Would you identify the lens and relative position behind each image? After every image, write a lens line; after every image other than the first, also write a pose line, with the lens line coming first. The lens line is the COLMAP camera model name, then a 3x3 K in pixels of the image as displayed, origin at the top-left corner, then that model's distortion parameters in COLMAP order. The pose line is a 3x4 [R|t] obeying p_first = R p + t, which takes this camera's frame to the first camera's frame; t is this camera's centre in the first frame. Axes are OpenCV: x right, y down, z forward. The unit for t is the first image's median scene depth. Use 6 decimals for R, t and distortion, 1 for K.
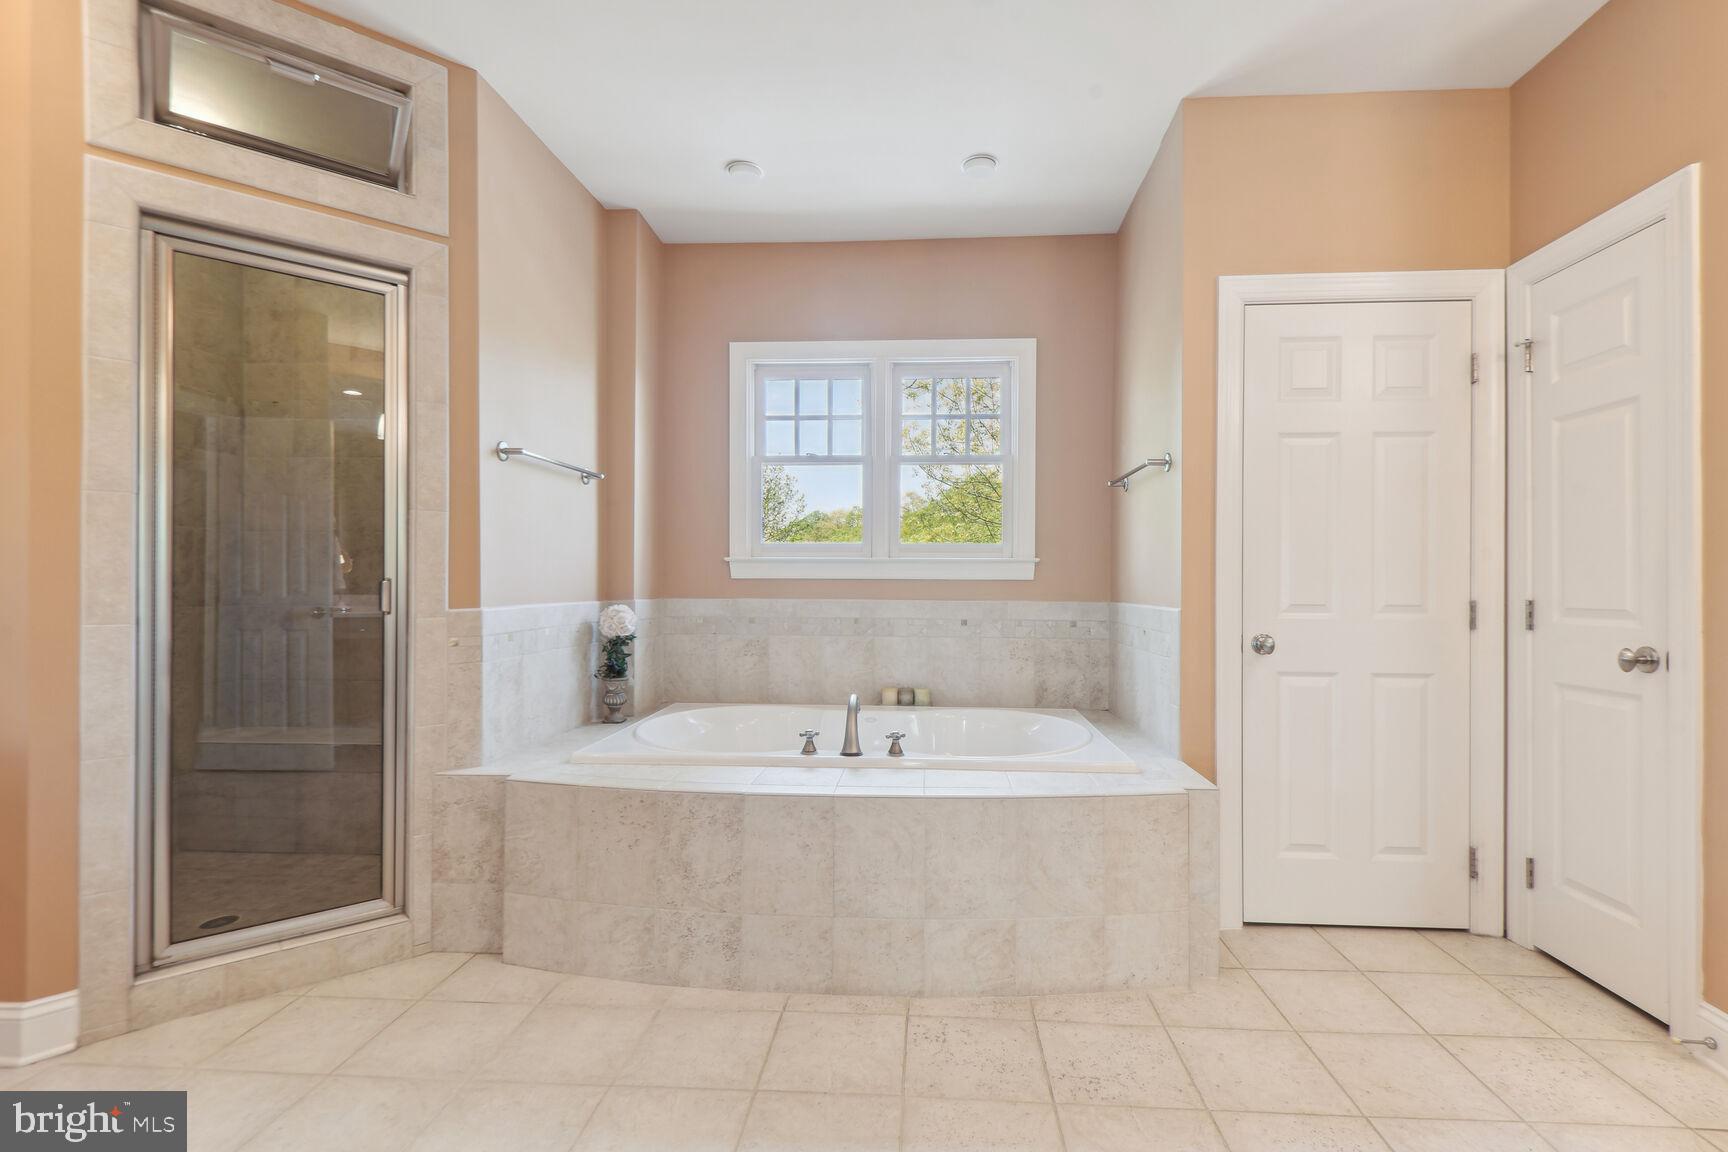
lens RADIAL K [[810.9, 0, 864.0], [0, 810.9, 576.0], [0, 0, 1]] dist [0.071267, -0.032407]
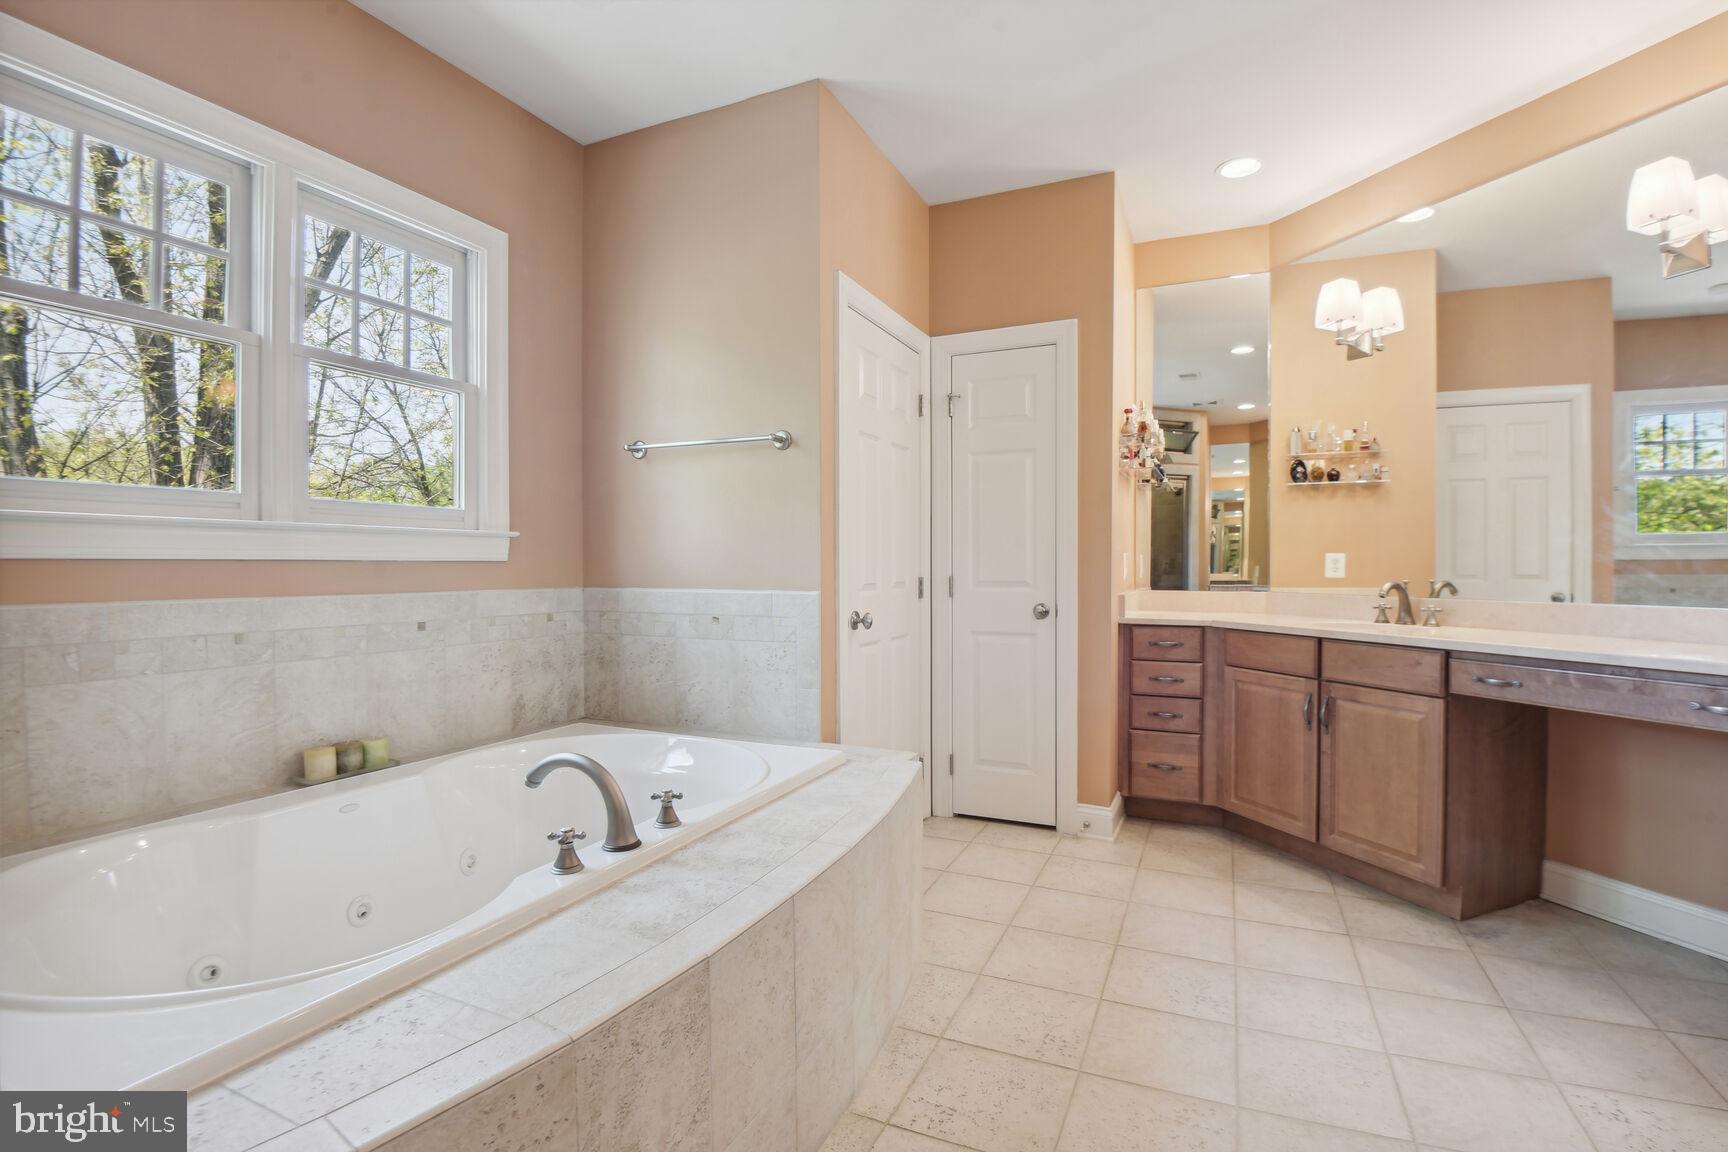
lens RADIAL K [[823.6, 0, 864.0], [0, 823.6, 576.0], [0, 0, 1]] dist [-0.001930, -0.034034]
pose [[0.323940, -0.018264, 0.945901, -0.395328], [-0.007430, 0.999734, 0.021848, -0.000511], [-0.946048, -0.014105, 0.323718, 0.456334]]
